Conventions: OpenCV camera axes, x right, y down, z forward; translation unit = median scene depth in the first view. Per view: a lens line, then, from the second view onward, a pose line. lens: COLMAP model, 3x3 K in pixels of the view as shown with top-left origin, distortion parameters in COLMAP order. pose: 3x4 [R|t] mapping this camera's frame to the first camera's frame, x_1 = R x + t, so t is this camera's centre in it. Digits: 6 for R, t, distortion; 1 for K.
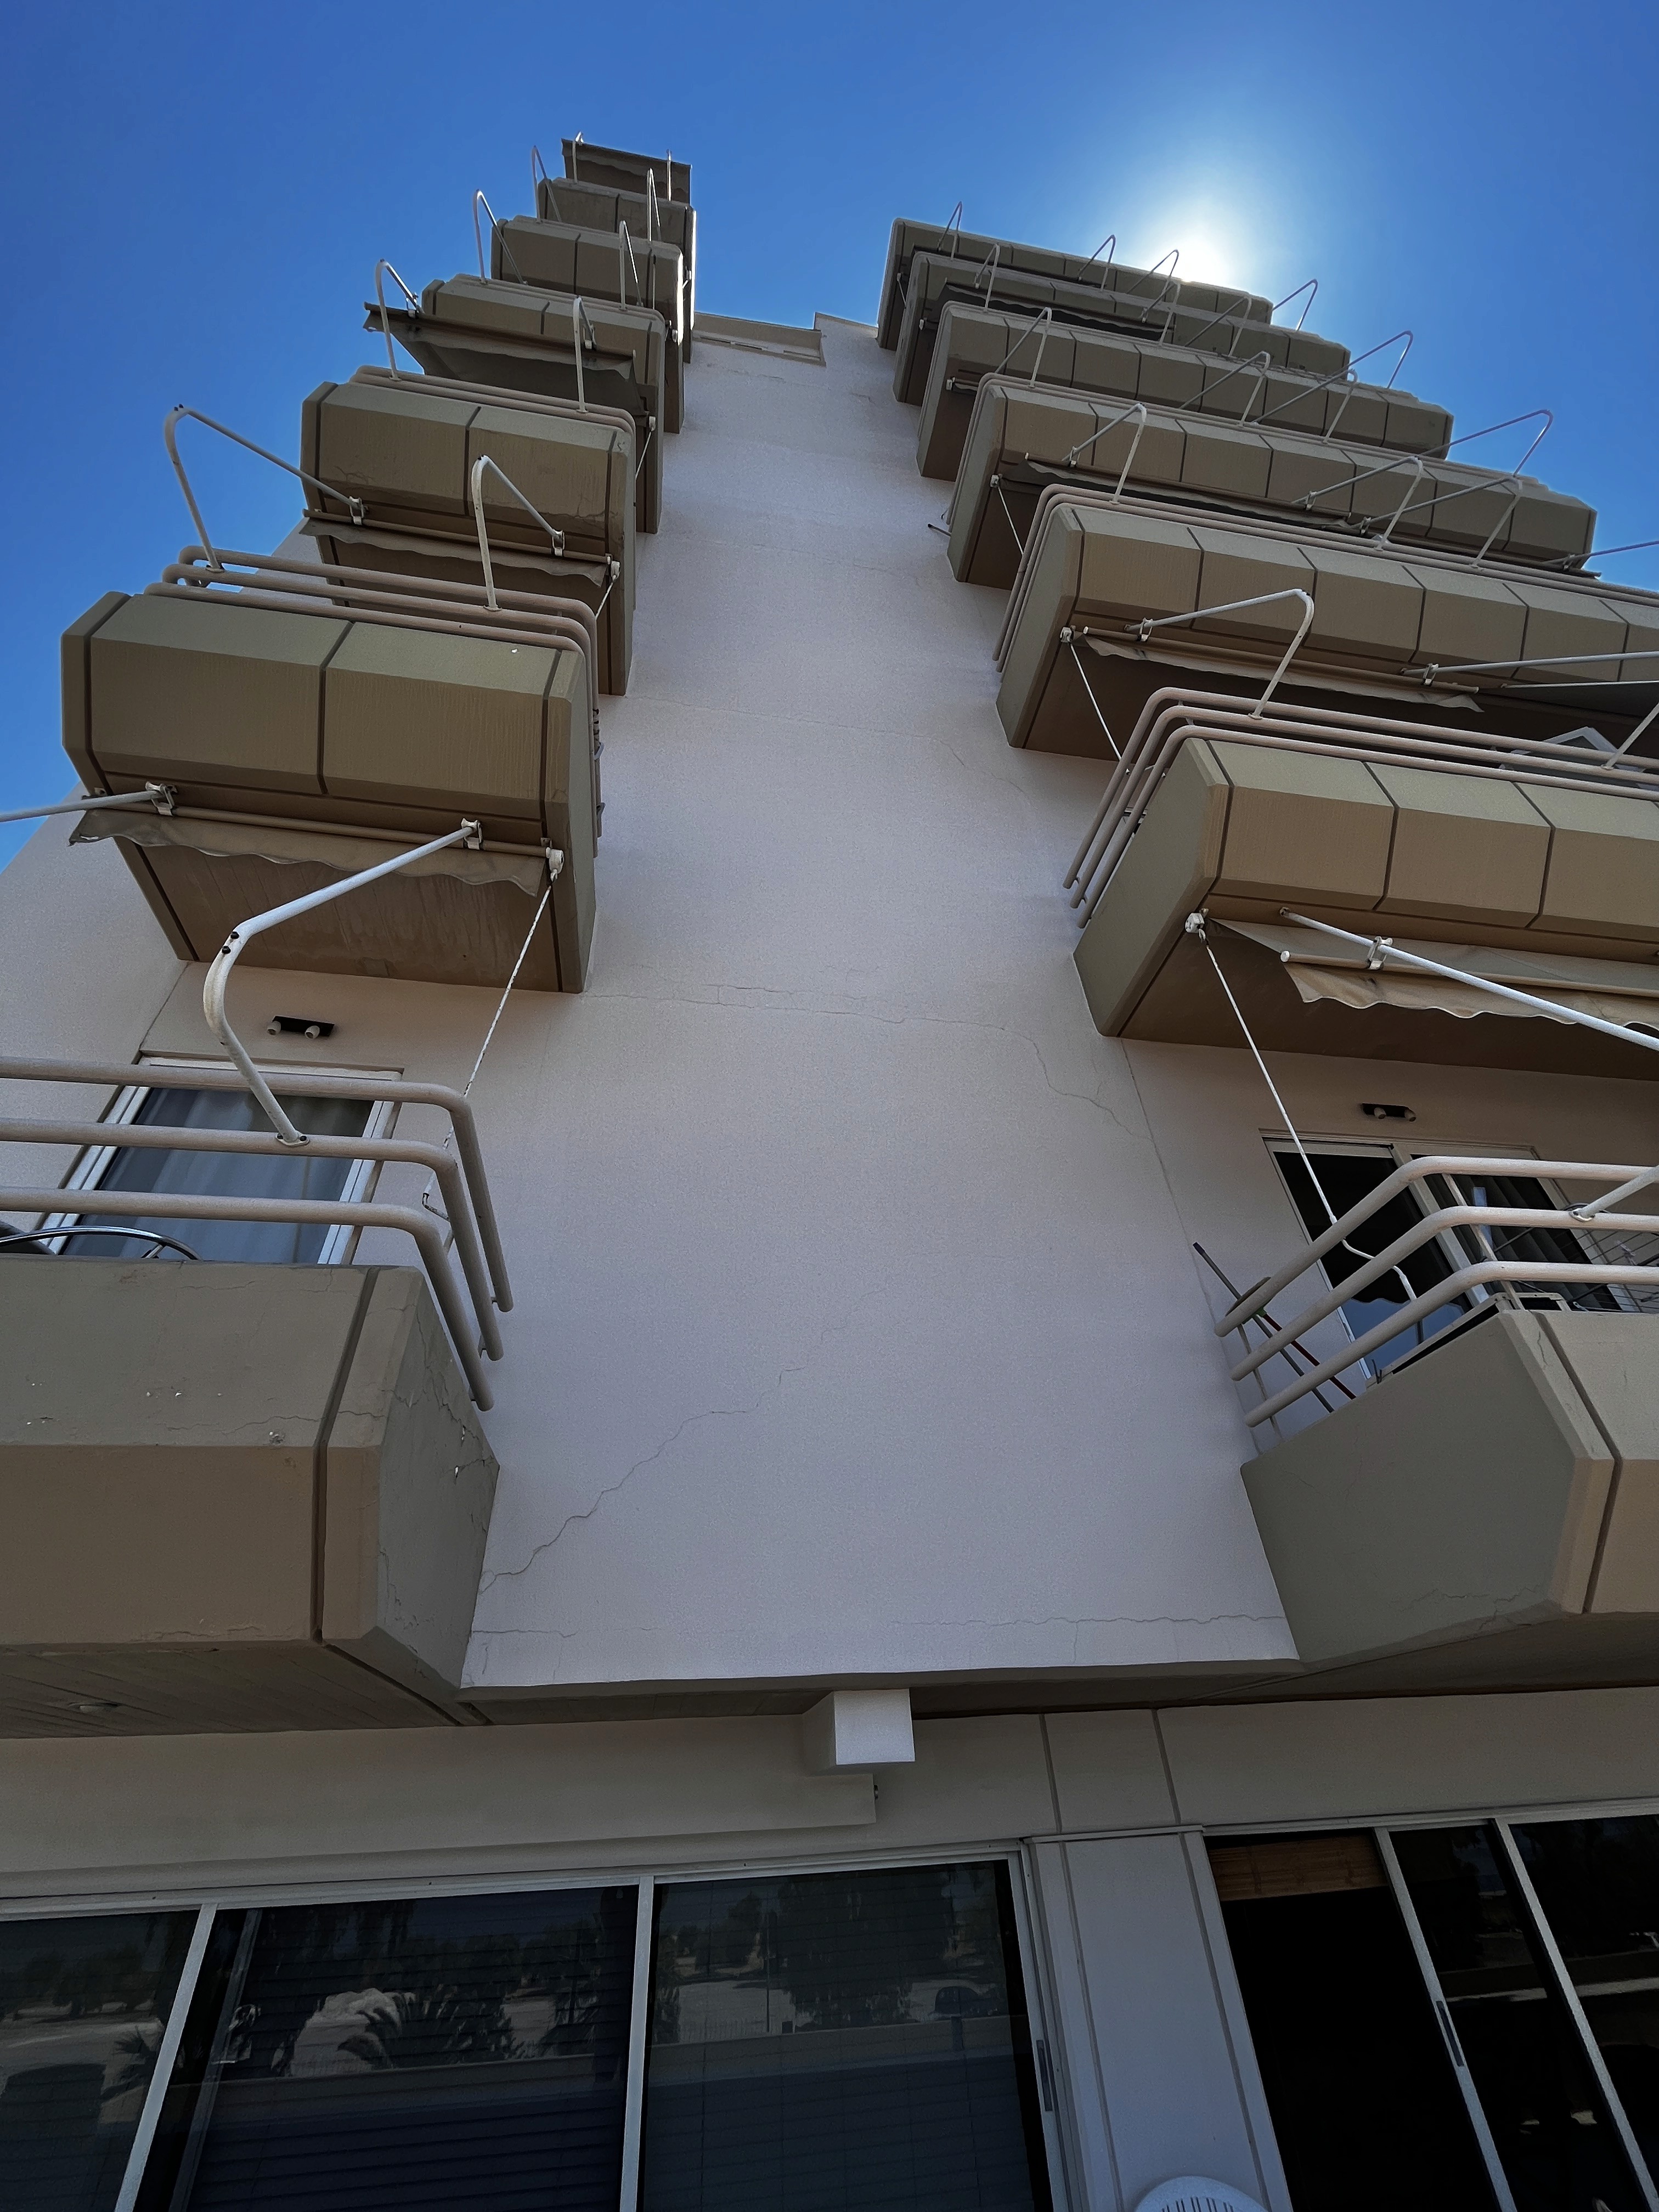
lens RADIAL K [[911.3, 0, 836.1], [0, 911.3, 1104.5], [0, 0, 1]] dist [-0.001565, 0.000028]
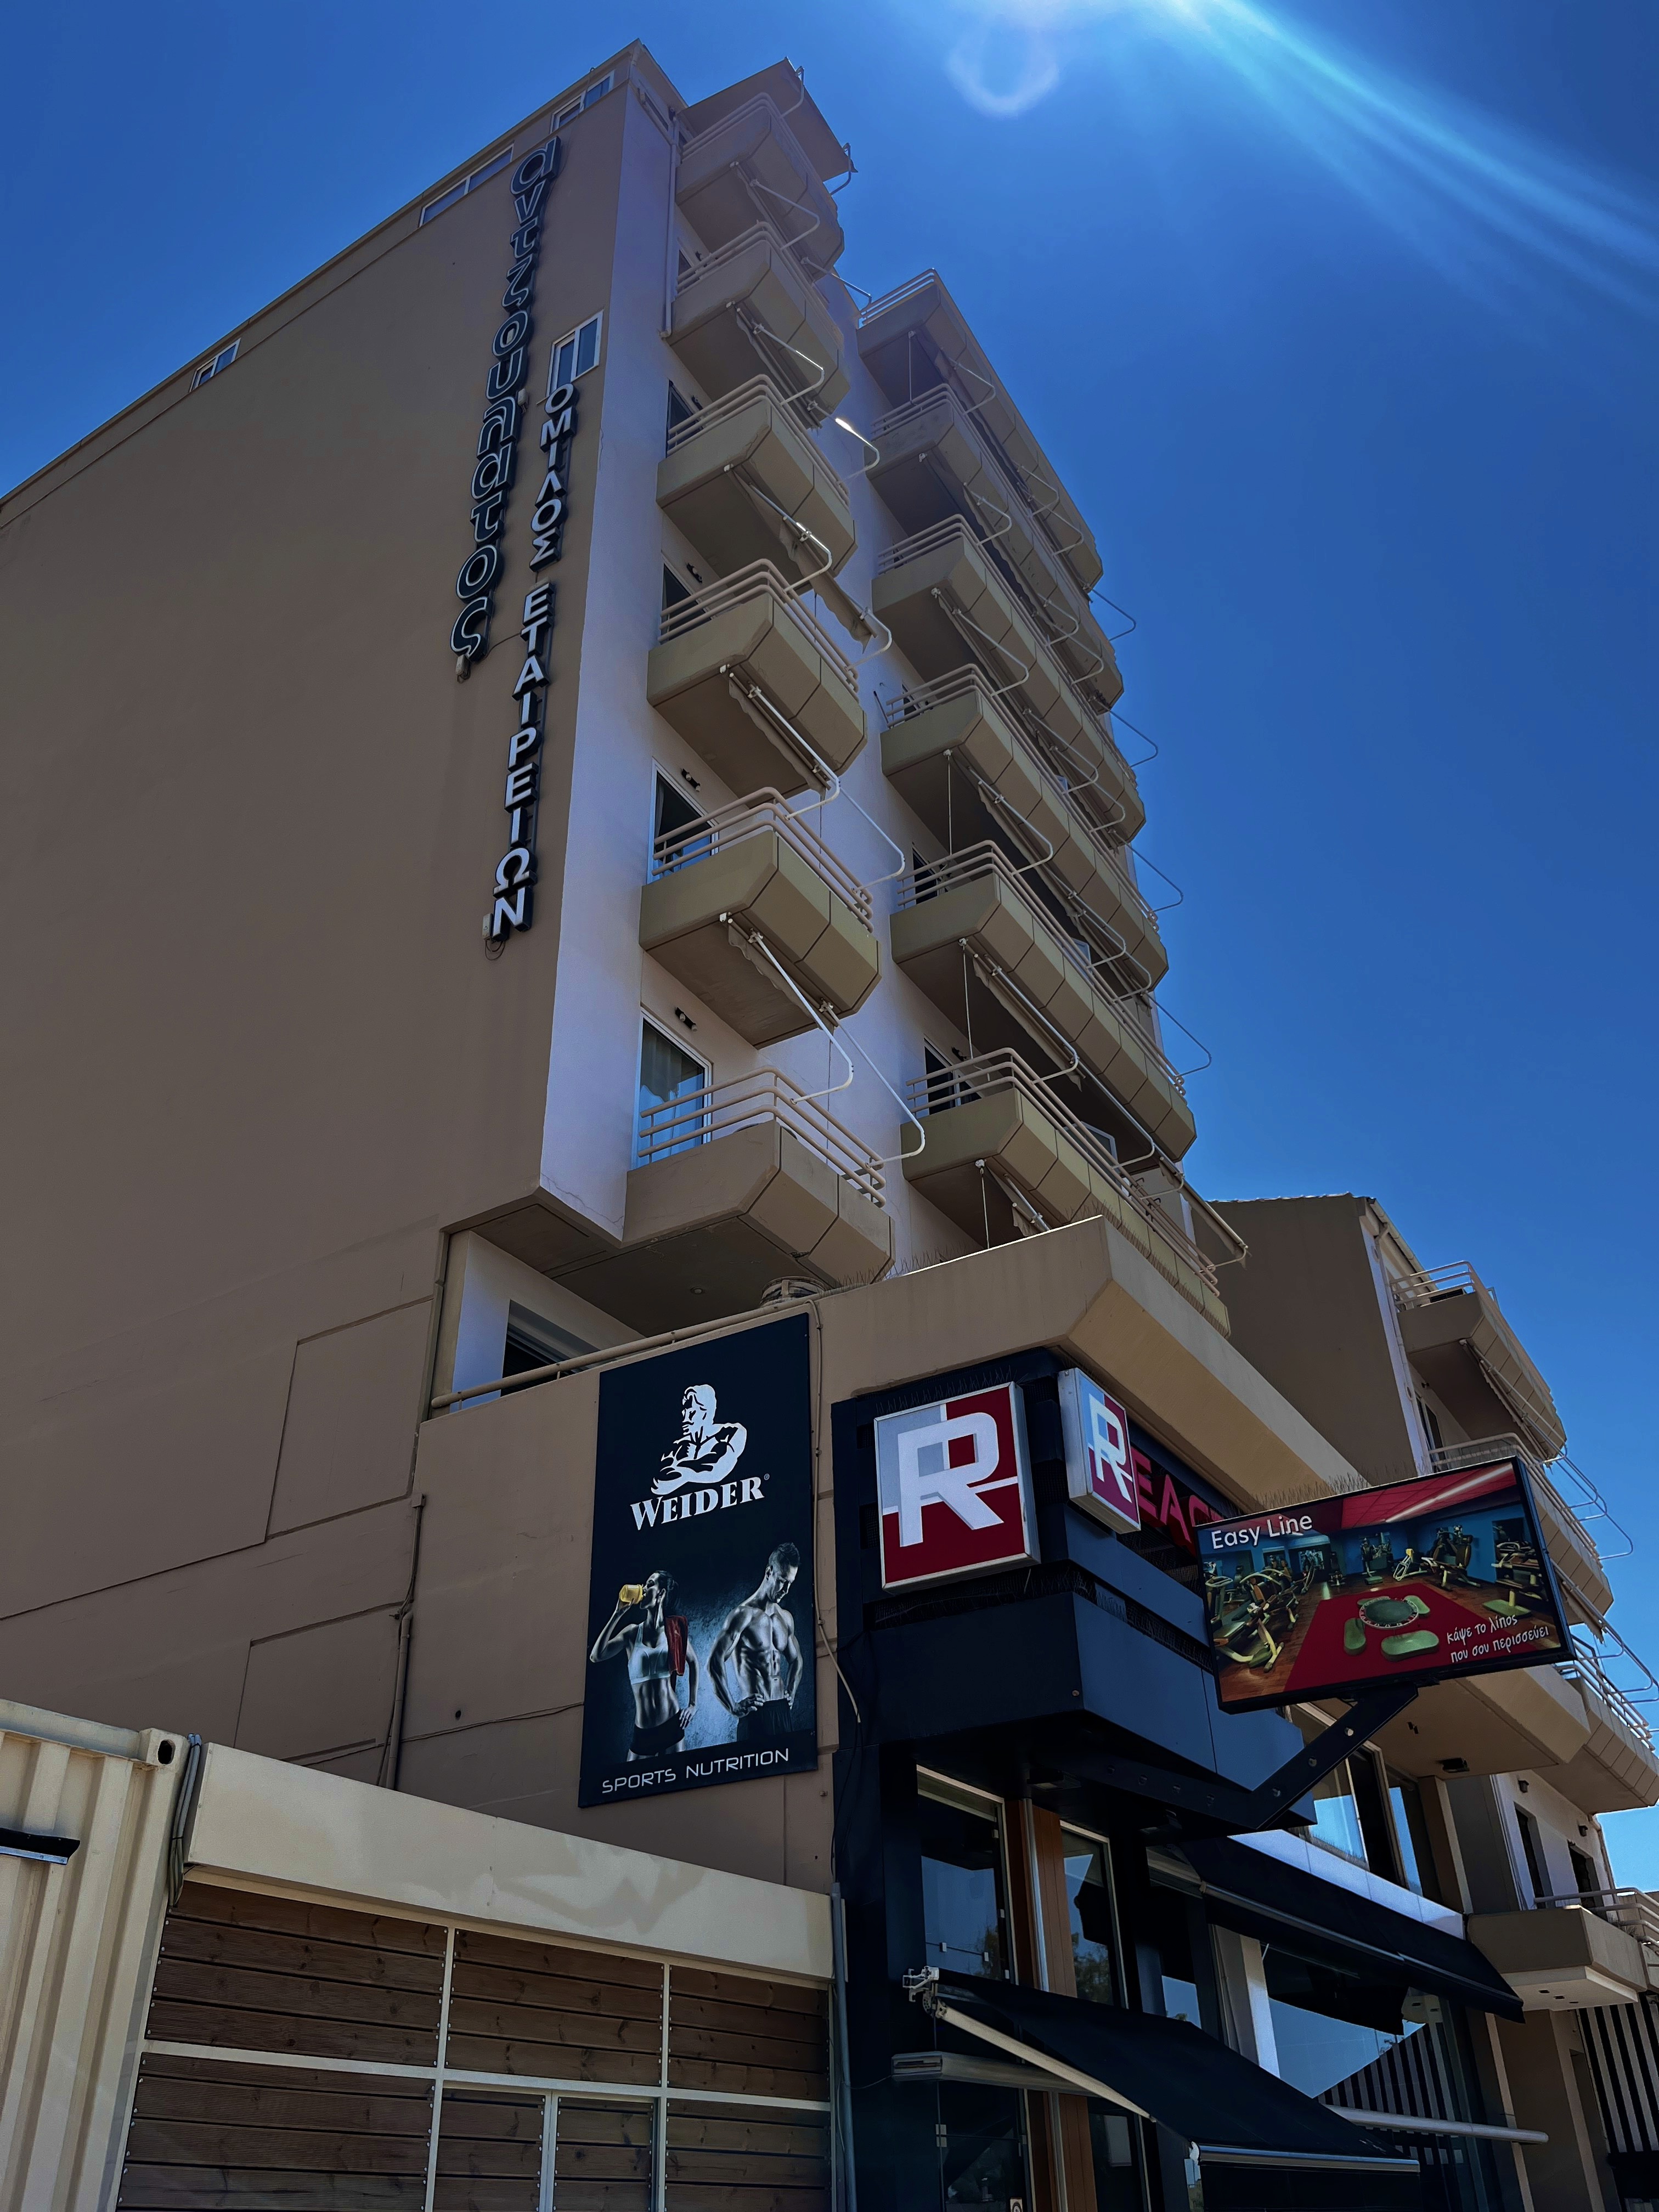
lens RADIAL K [[1701.2, 0, 829.5], [0, 1701.2, 1106.0], [0, 0, 1]] dist [0.074578, -0.118236]
pose [[0.656933, 0.445184, 0.608482, -2.753412], [-0.480382, 0.869182, -0.117287, 0.384622], [-0.581096, -0.215254, 0.784853, -2.270800]]
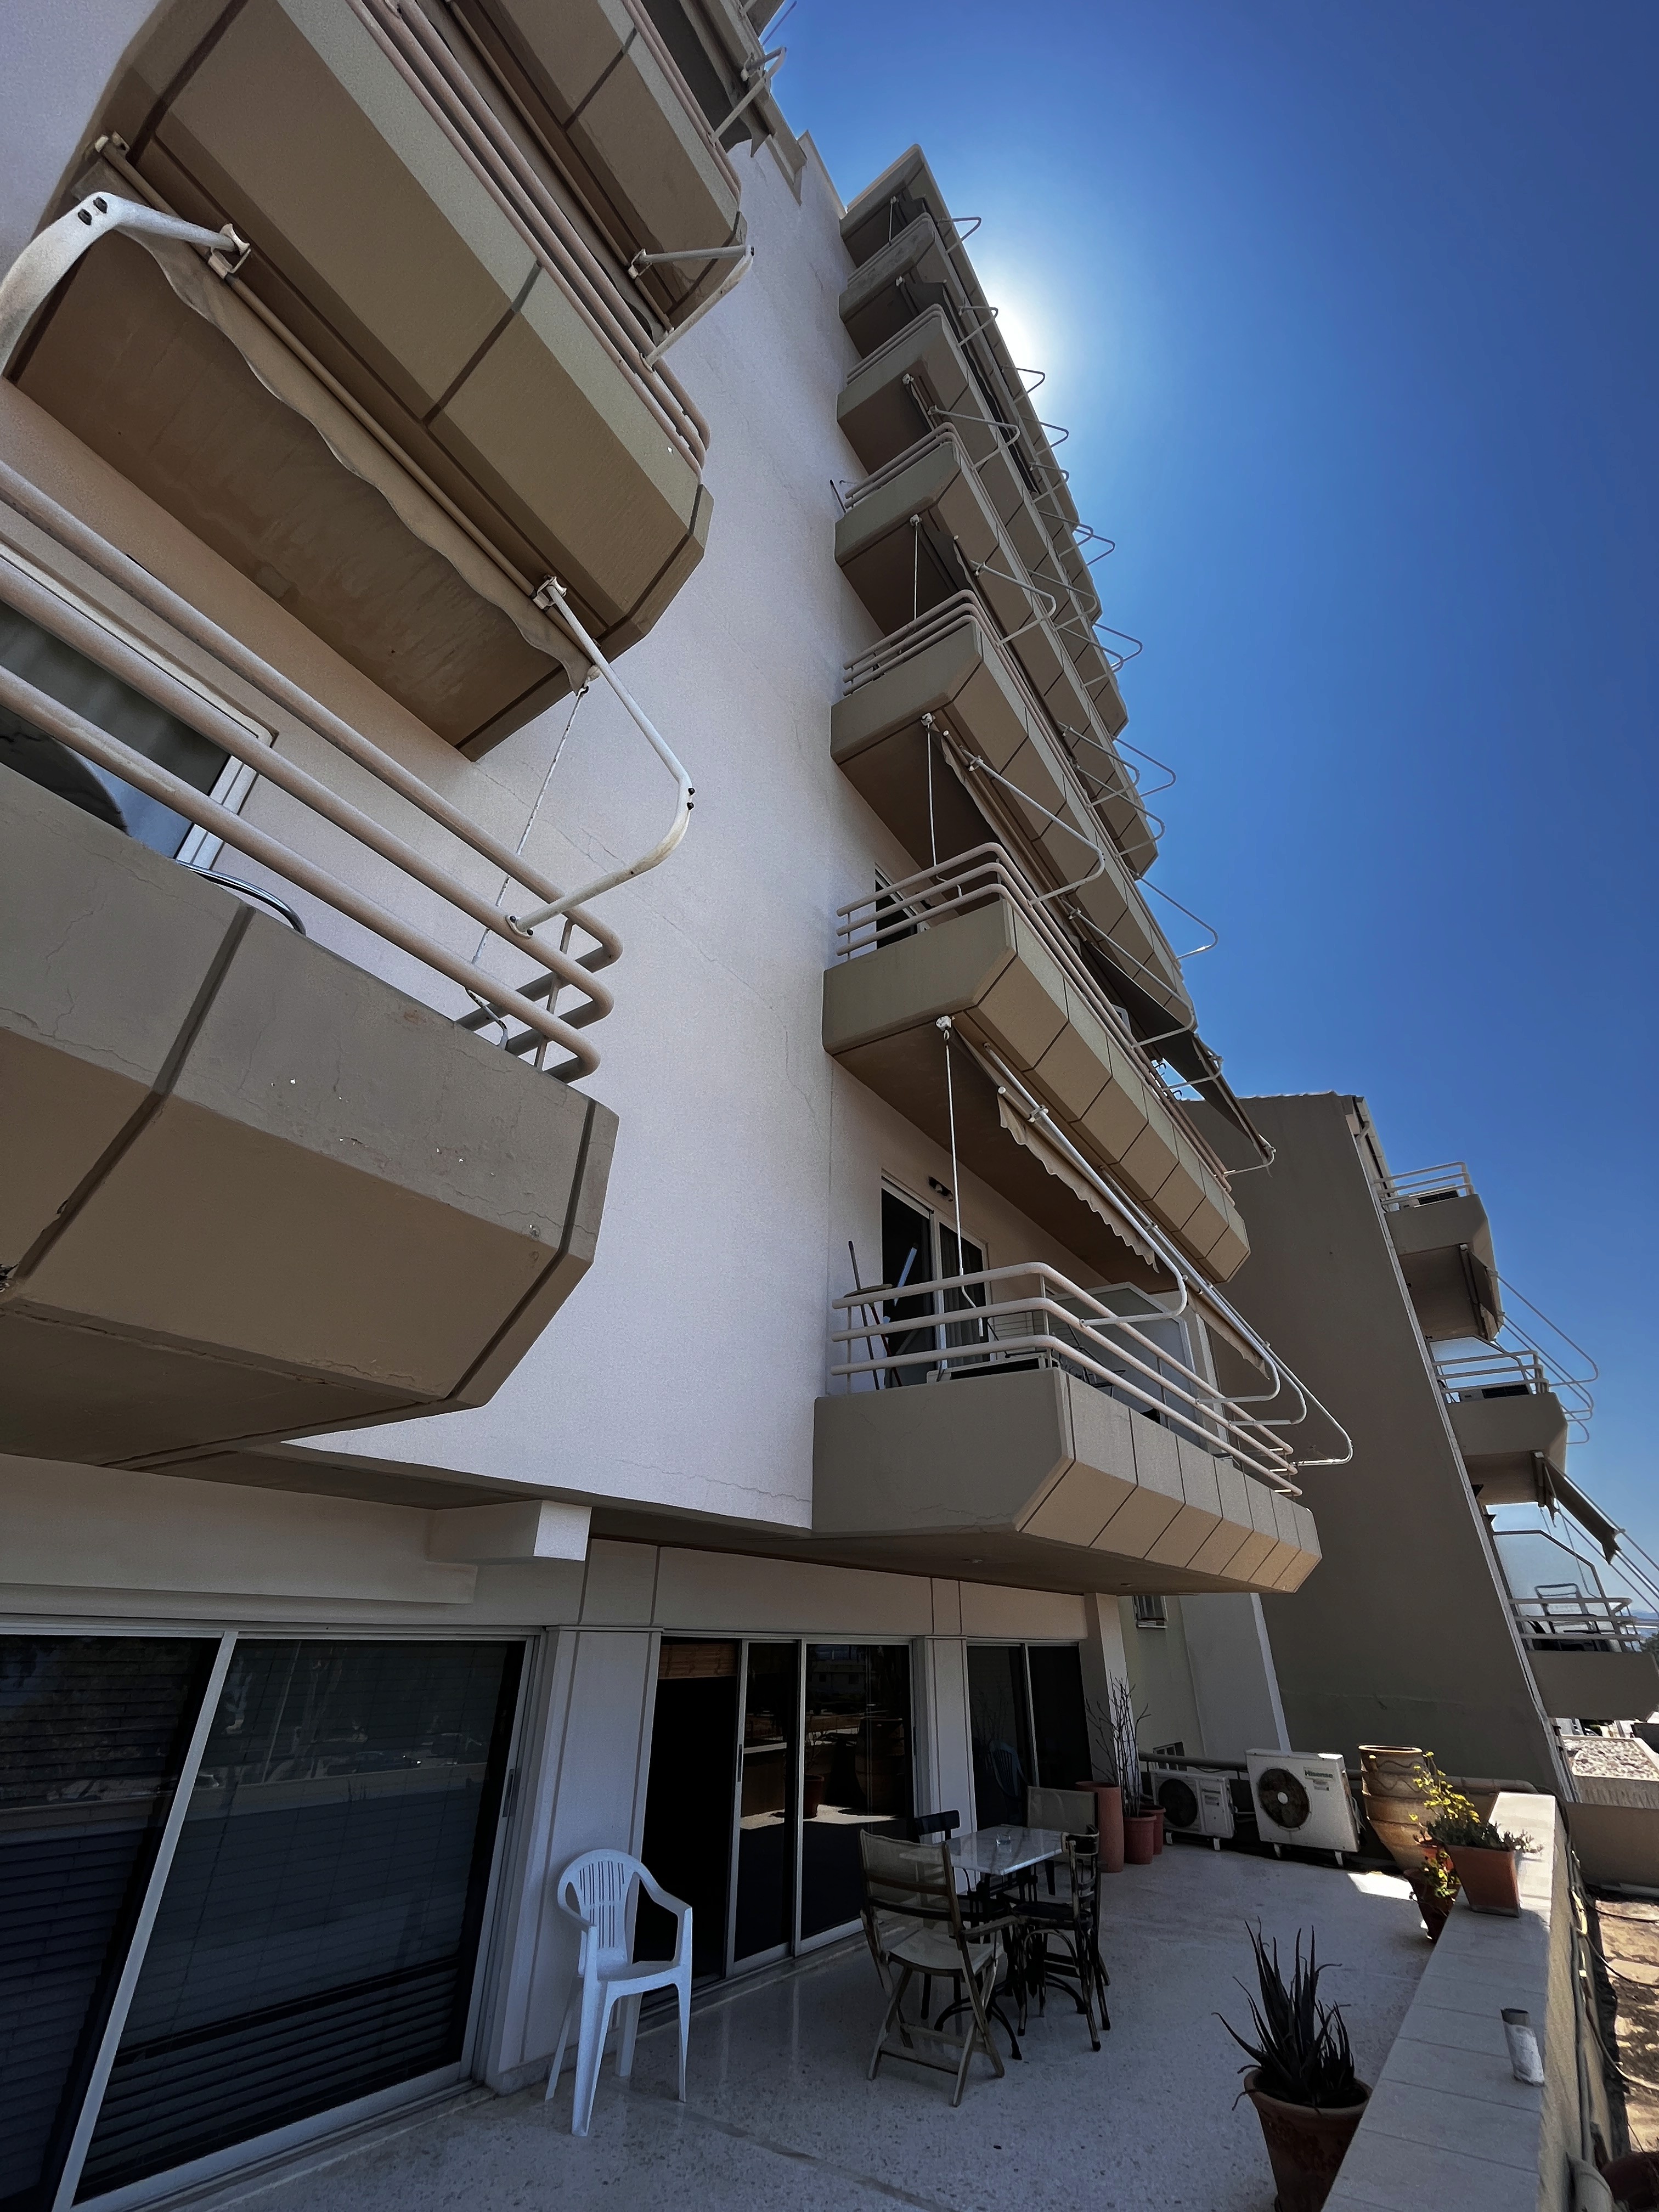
lens RADIAL K [[911.3, 0, 836.1], [0, 911.3, 1104.5], [0, 0, 1]] dist [-0.001565, 0.000028]
pose [[0.686355, 0.417107, 0.595767, -0.525099], [-0.489106, 0.870993, -0.046322, 0.050046], [-0.538230, -0.259599, 0.801821, -0.019113]]
